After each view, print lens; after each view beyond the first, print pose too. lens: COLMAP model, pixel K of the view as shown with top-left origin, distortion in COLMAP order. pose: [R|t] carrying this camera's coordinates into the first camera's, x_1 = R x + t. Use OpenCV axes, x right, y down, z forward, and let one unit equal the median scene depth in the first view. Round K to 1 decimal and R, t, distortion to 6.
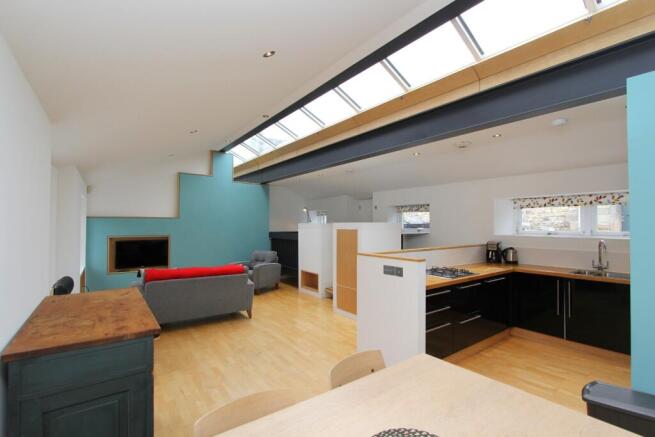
lens RADIAL K [[302.3, 0, 325.3], [0, 302.3, 220.9], [0, 0, 1]] dist [-0.014062, -0.000177]
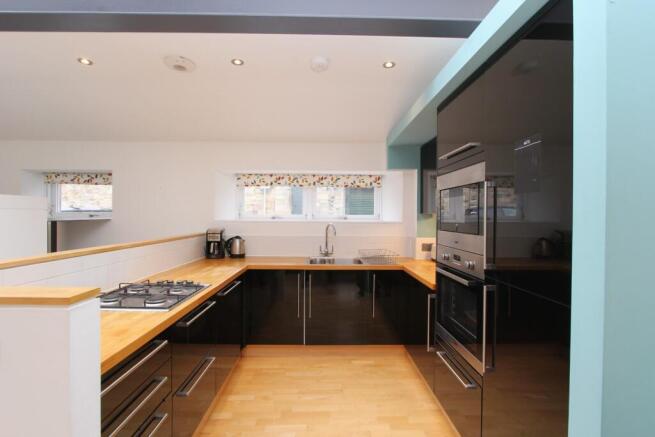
lens RADIAL K [[302.3, 0, 325.2], [0, 302.3, 218.1], [0, 0, 1]] dist [-0.014062, -0.000177]
pose [[0.581419, -0.004618, 0.813591, 0.128847], [-0.015411, 0.999742, 0.016688, 0.026571], [-0.813458, -0.022241, 0.581198, 0.375750]]
